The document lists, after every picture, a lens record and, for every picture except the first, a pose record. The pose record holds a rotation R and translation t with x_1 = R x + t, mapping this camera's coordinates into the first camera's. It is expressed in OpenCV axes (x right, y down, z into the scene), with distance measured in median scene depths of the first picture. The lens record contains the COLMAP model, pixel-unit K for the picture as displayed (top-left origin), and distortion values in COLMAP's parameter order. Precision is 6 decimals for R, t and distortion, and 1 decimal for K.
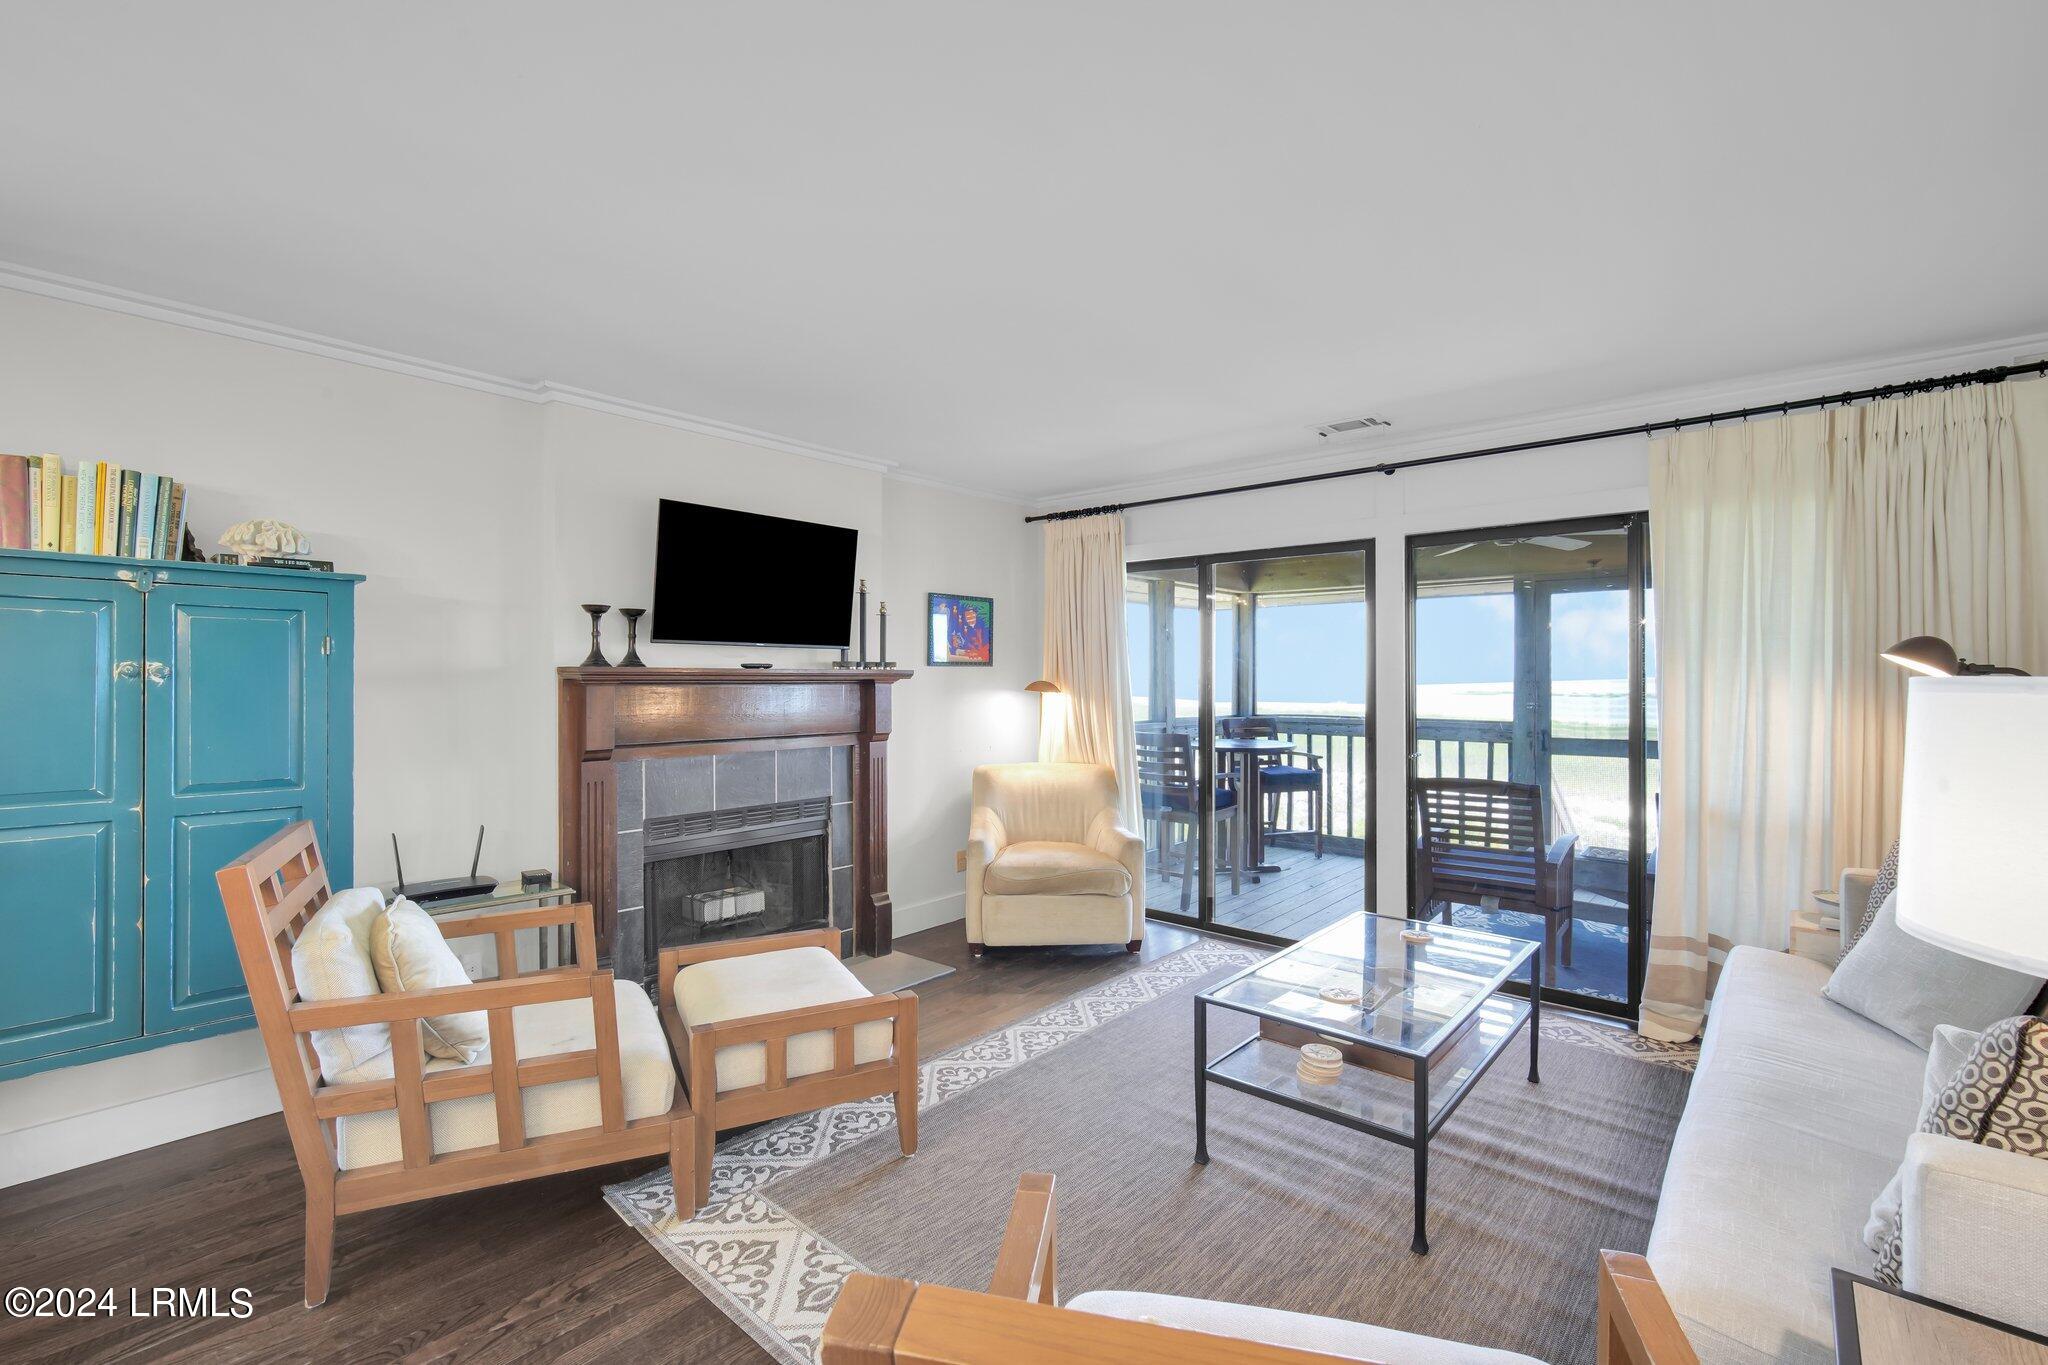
lens RADIAL K [[898.1, 0, 1016.7], [0, 898.1, 687.5], [0, 0, 1]] dist [-0.014256, 0.004510]
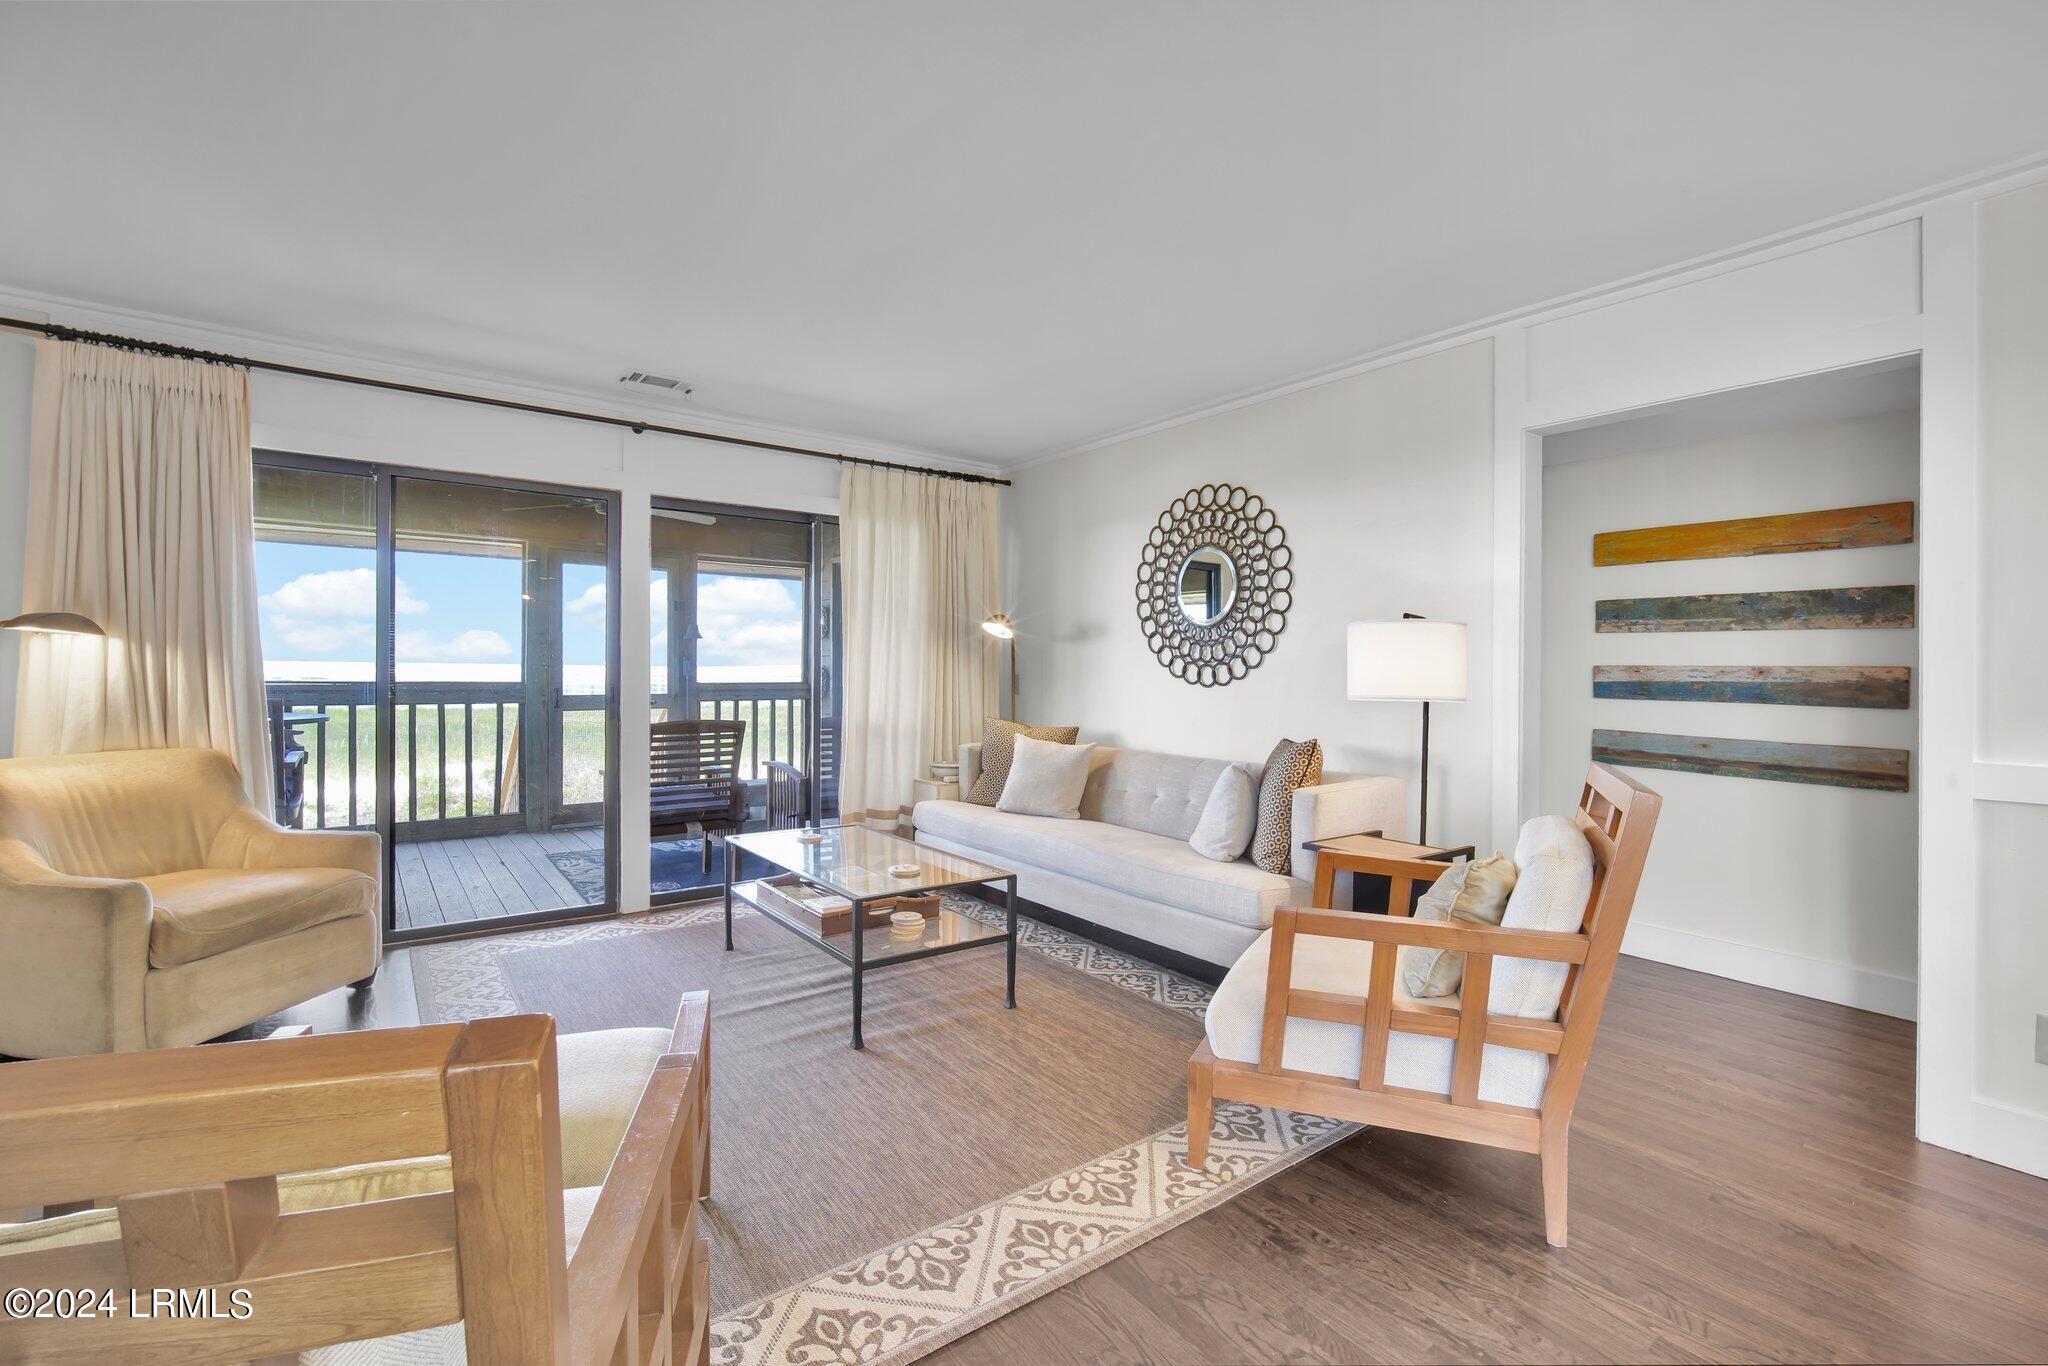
lens RADIAL K [[898.1, 0, 1039.3], [0, 898.1, 671.3], [0, 0, 1]] dist [-0.014256, 0.004510]
pose [[0.200975, -0.002209, 0.979594, -0.506840], [-0.001756, 0.999995, 0.002616, 0.034972], [-0.979595, -0.002246, 0.200971, 0.332925]]
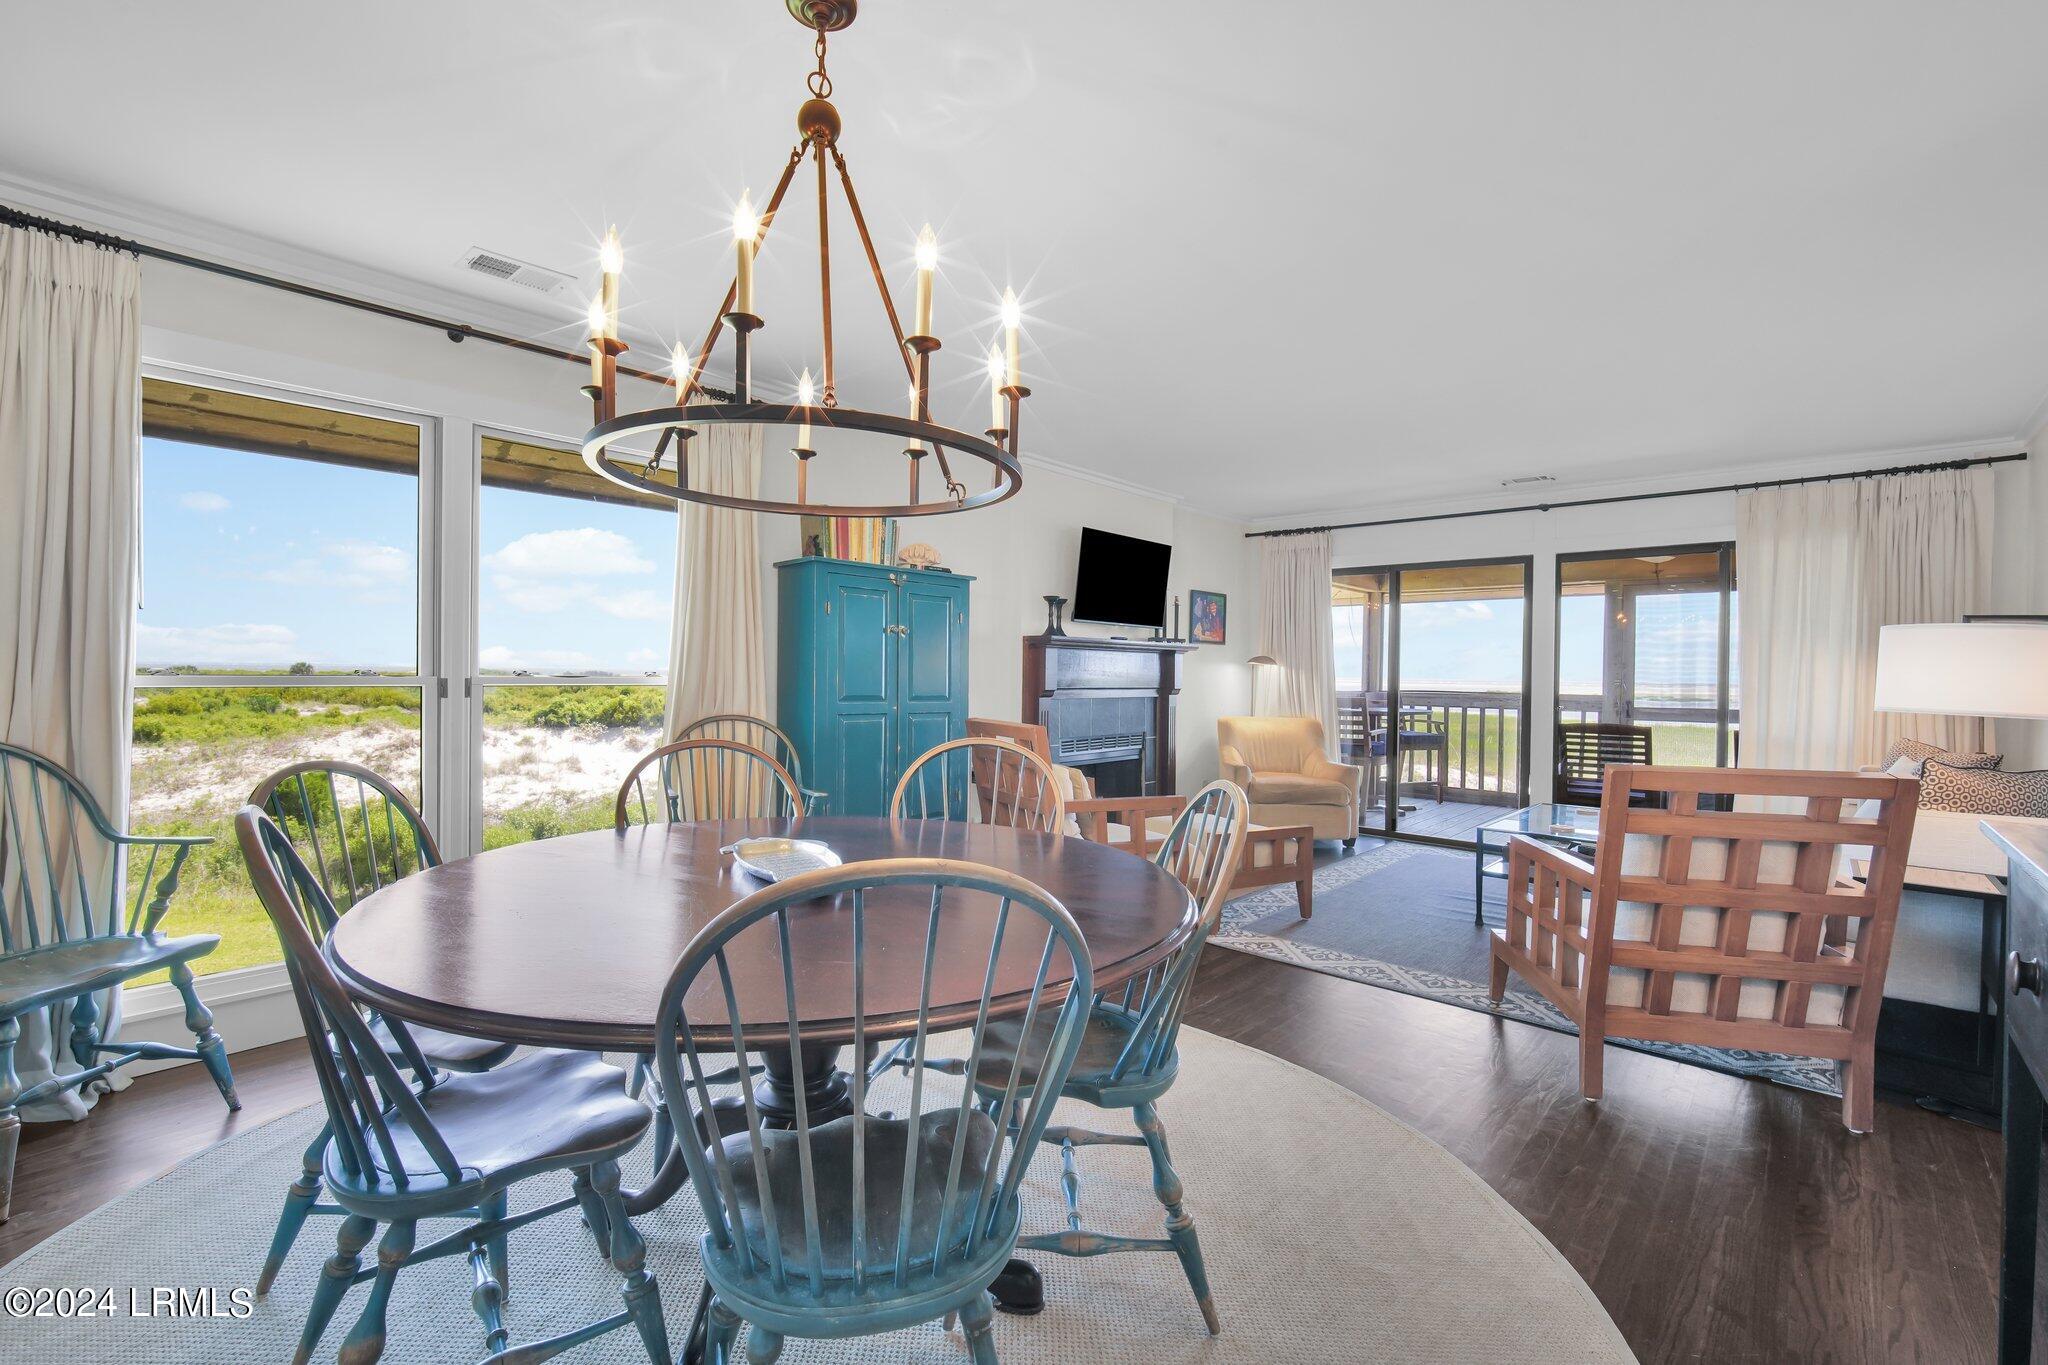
lens RADIAL K [[898.1, 0, 1013.8], [0, 898.1, 687.4], [0, 0, 1]] dist [-0.014256, 0.004510]
pose [[0.999760, 0.012563, -0.017973, -0.400515], [-0.012449, 0.999902, 0.006443, 0.045150], [0.018053, -0.006218, 0.999818, -0.441731]]
